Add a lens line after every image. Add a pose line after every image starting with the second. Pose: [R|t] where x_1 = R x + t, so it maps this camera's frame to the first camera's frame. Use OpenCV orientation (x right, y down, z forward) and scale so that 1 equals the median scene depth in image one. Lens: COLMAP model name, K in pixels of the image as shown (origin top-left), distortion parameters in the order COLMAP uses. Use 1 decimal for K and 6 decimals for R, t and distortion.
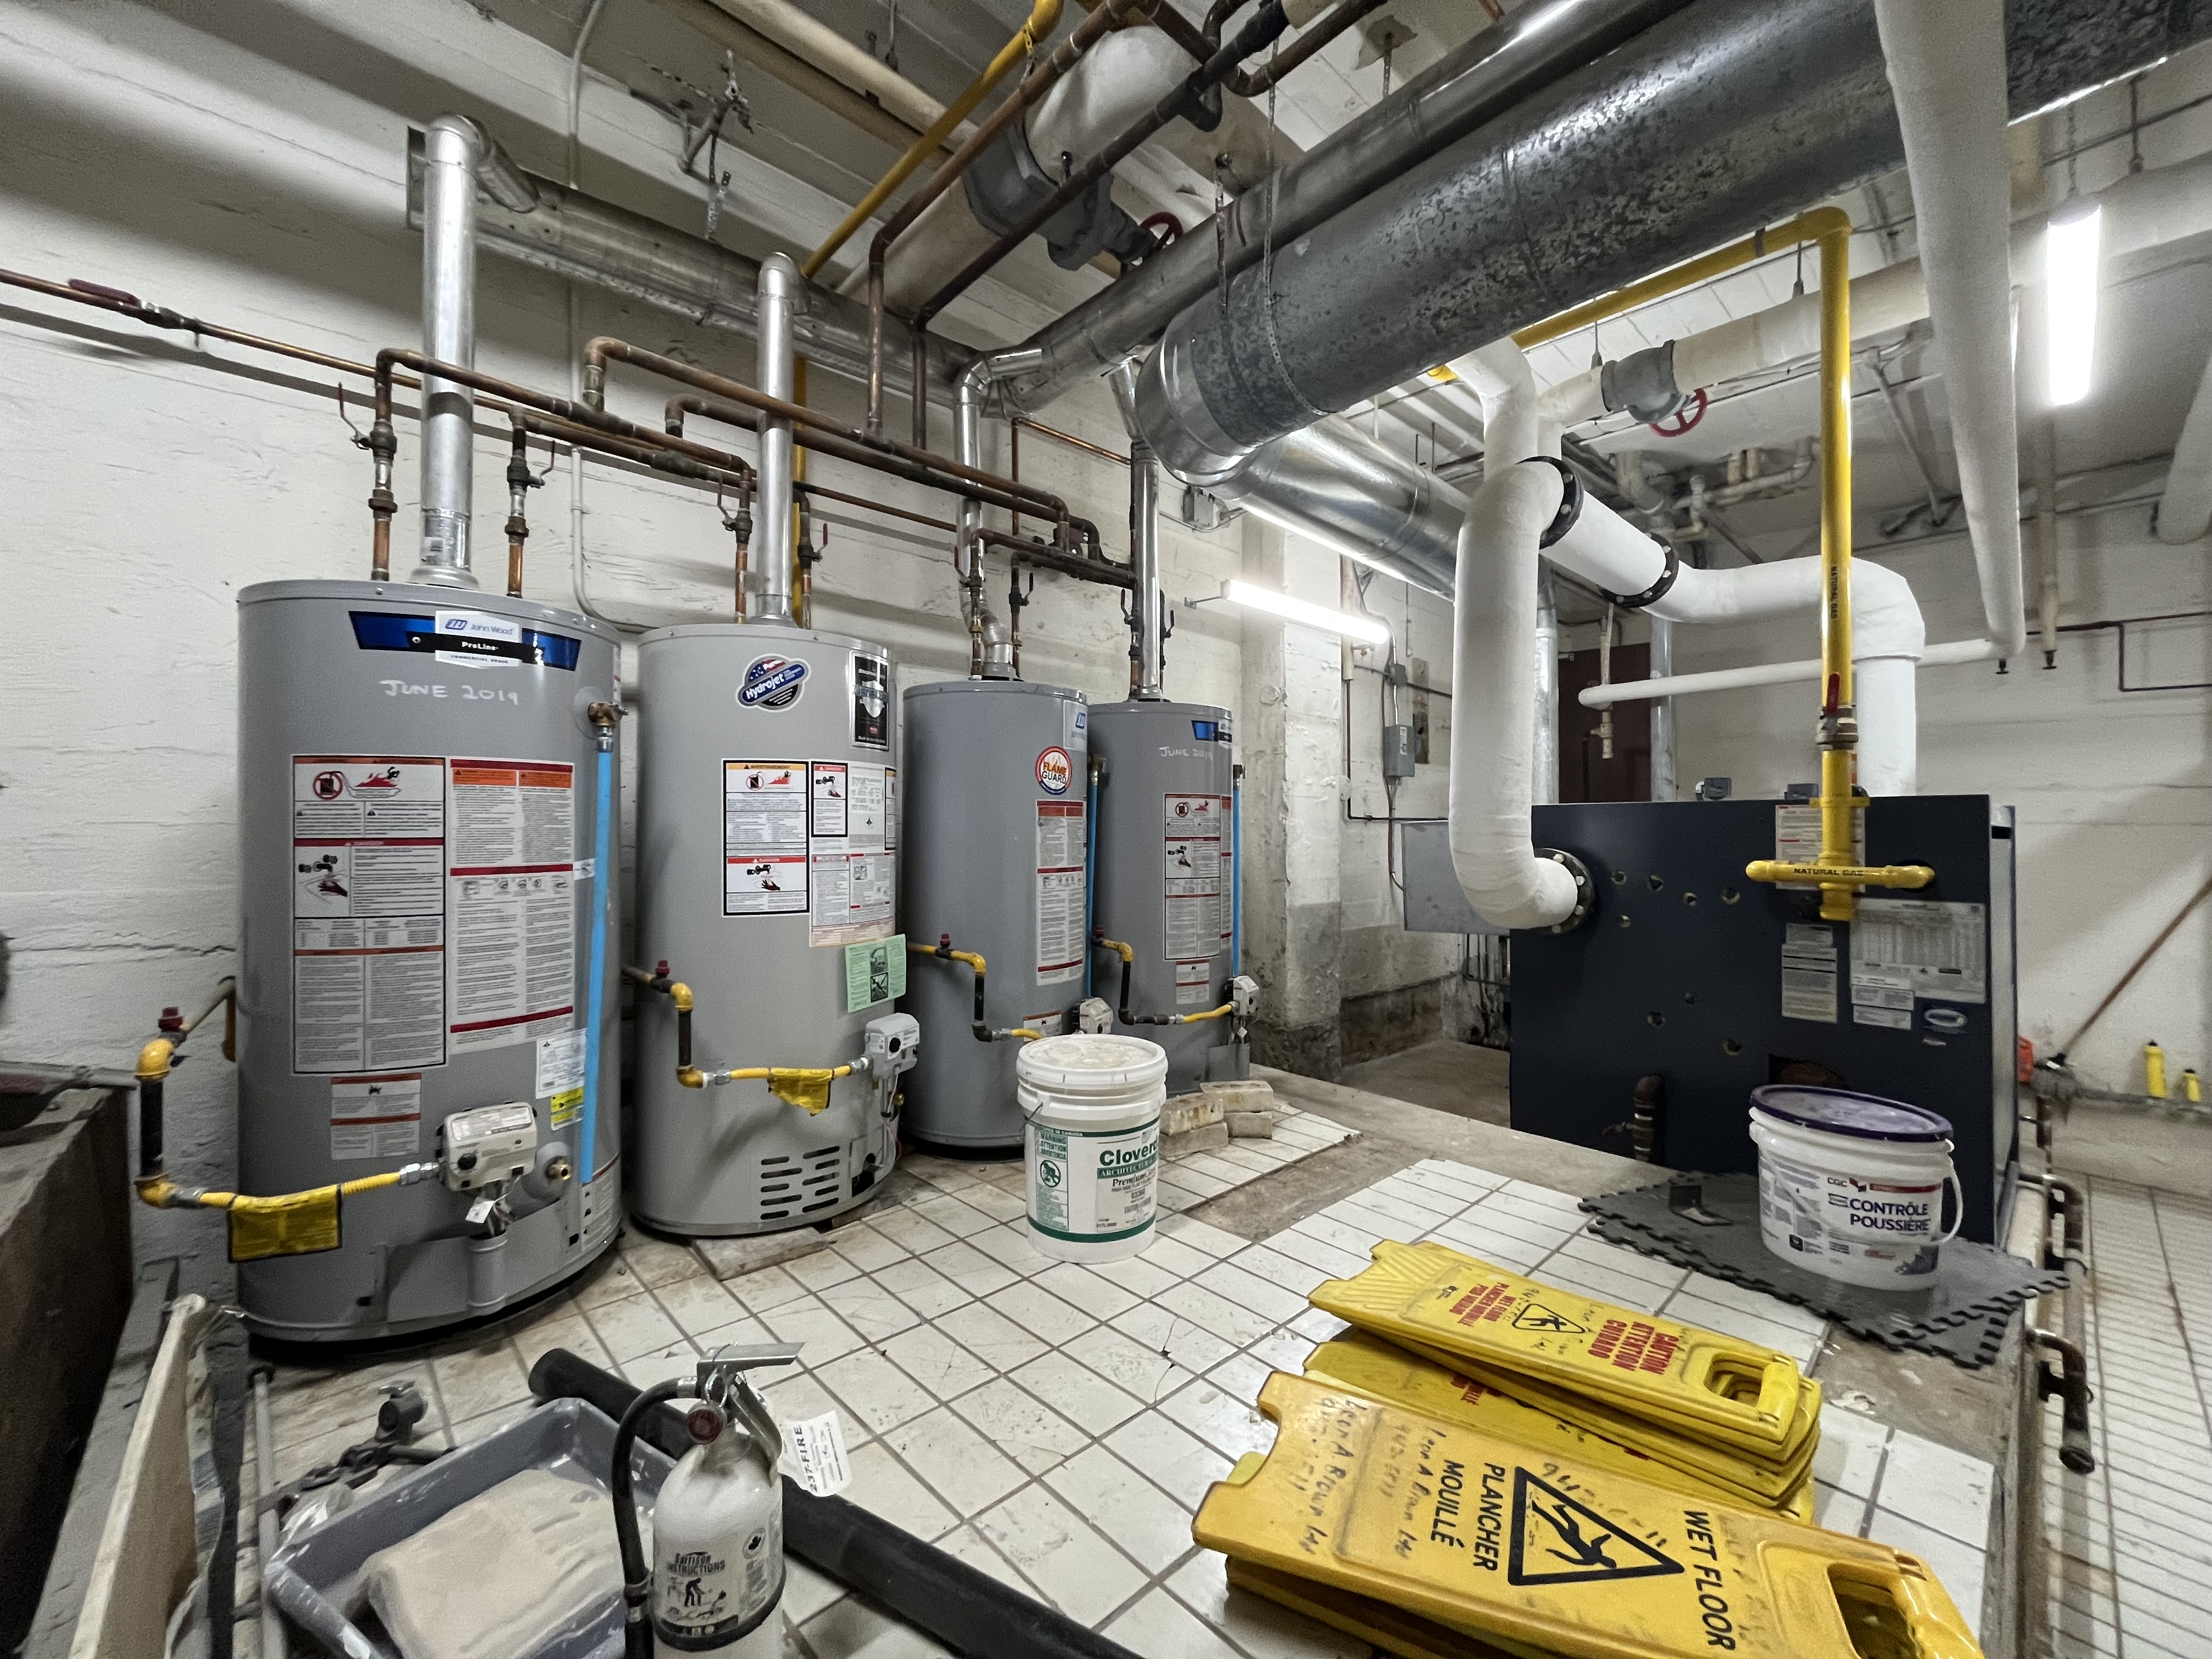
lens RADIAL K [[889.7, 0, 1104.3], [0, 889.7, 824.8], [0, 0, 1]] dist [-0.000280, -0.000178]
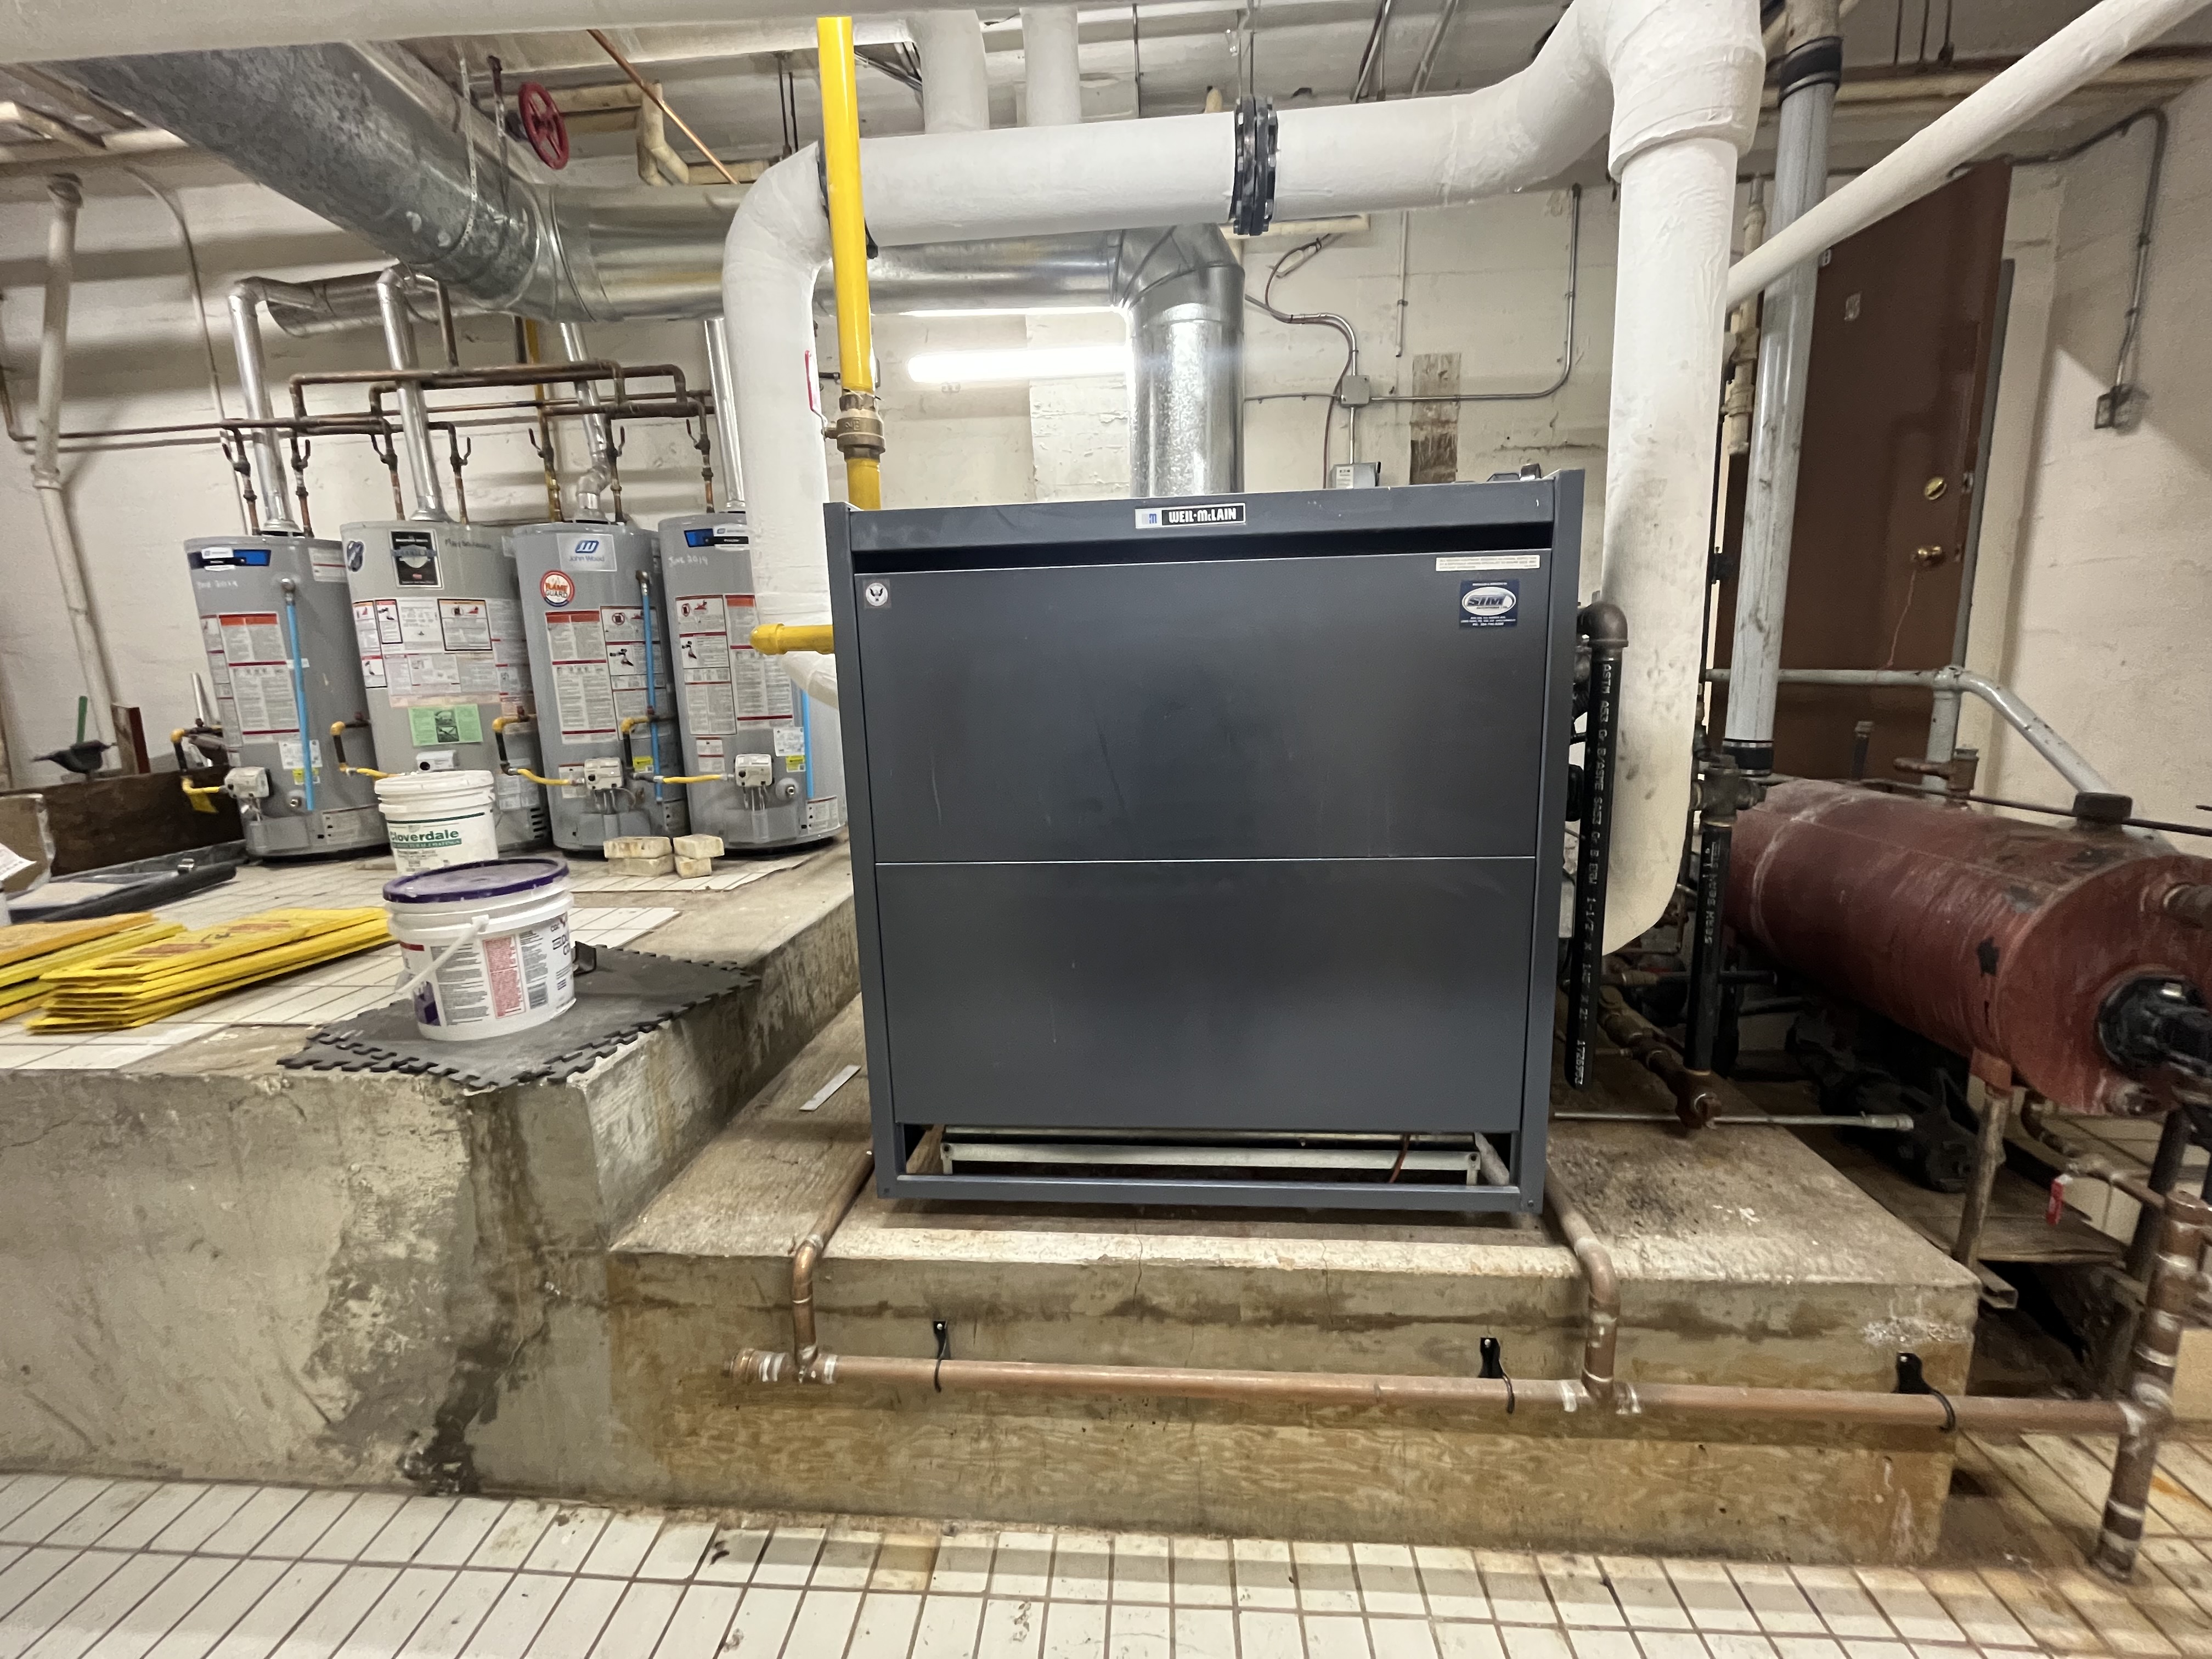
lens RADIAL K [[889.7, 0, 1100.8], [0, 889.7, 819.4], [0, 0, 1]] dist [-0.000280, -0.000178]
pose [[0.682608, 0.100178, -0.723886, 1.986649], [0.040435, 0.983865, 0.174285, 0.107565], [0.729665, -0.148239, 0.667544, 0.828459]]
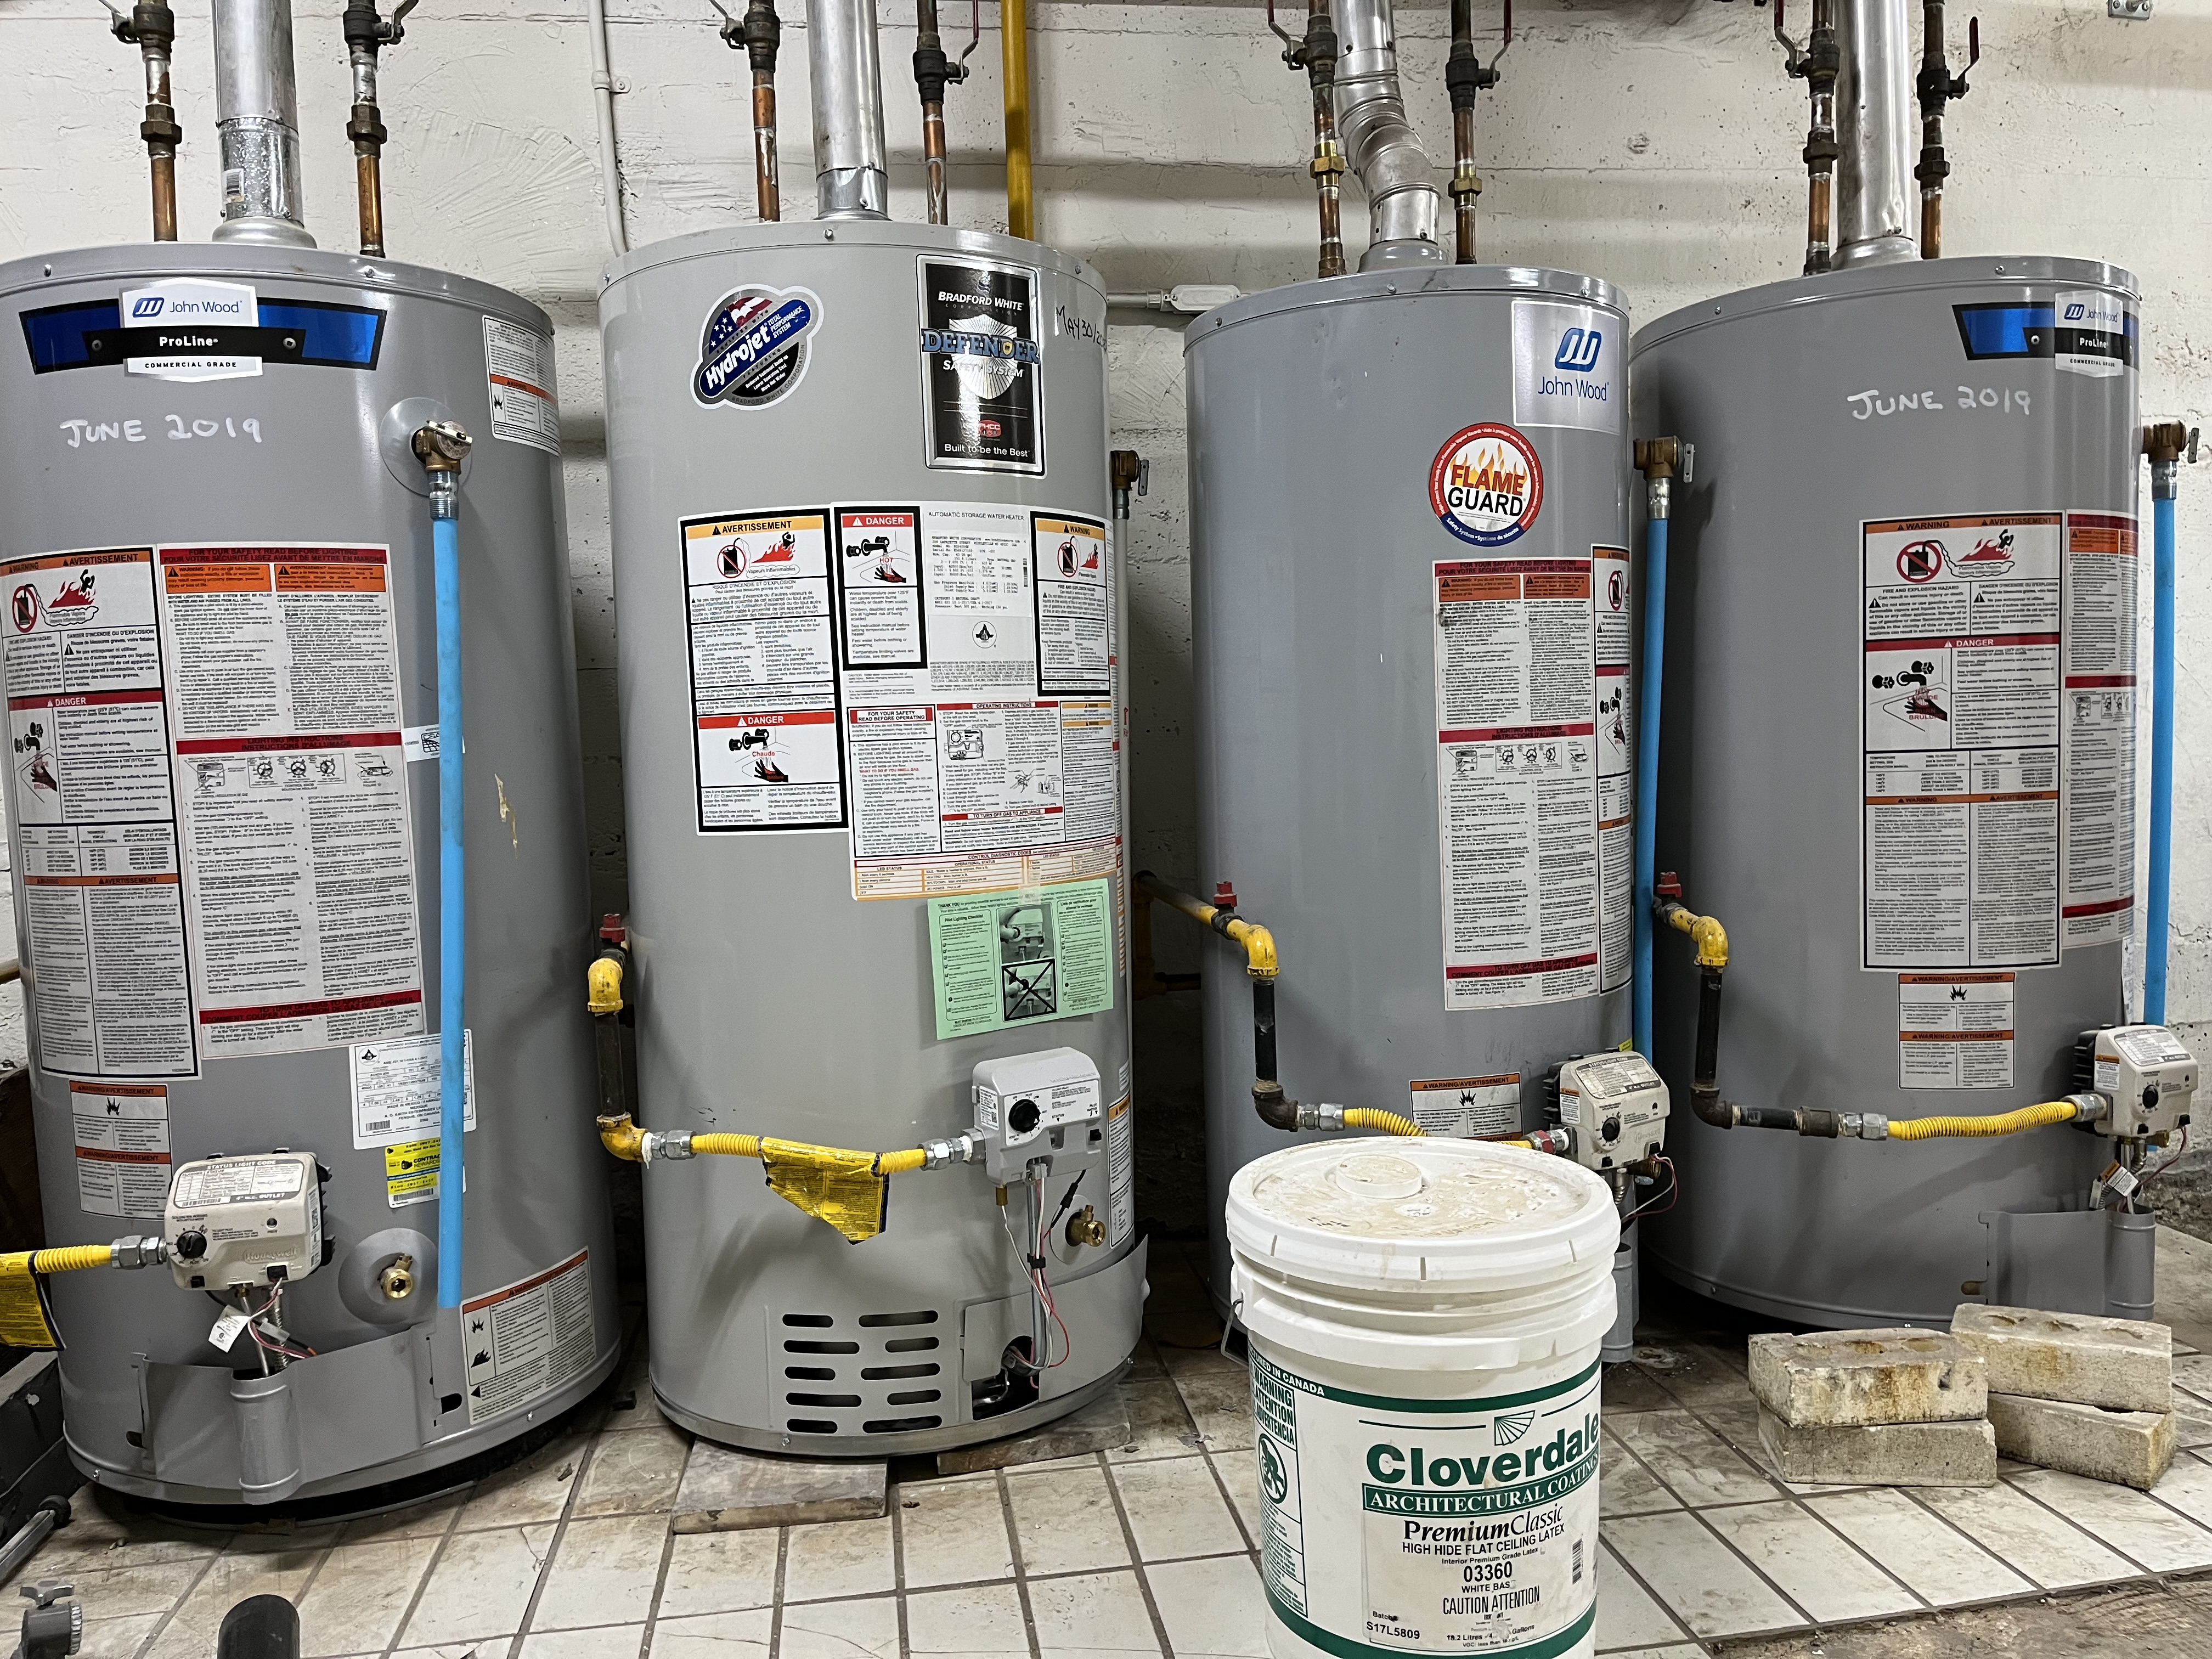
lens RADIAL K [[1671.5, 0, 1105.8], [0, 1671.5, 848.9], [0, 0, 1]] dist [0.053640, -0.058712]
pose [[0.824372, 0.011741, -0.565926, 0.300090], [0.042365, 0.995701, 0.082369, 0.042323], [0.564460, -0.091878, 0.820331, 0.342456]]
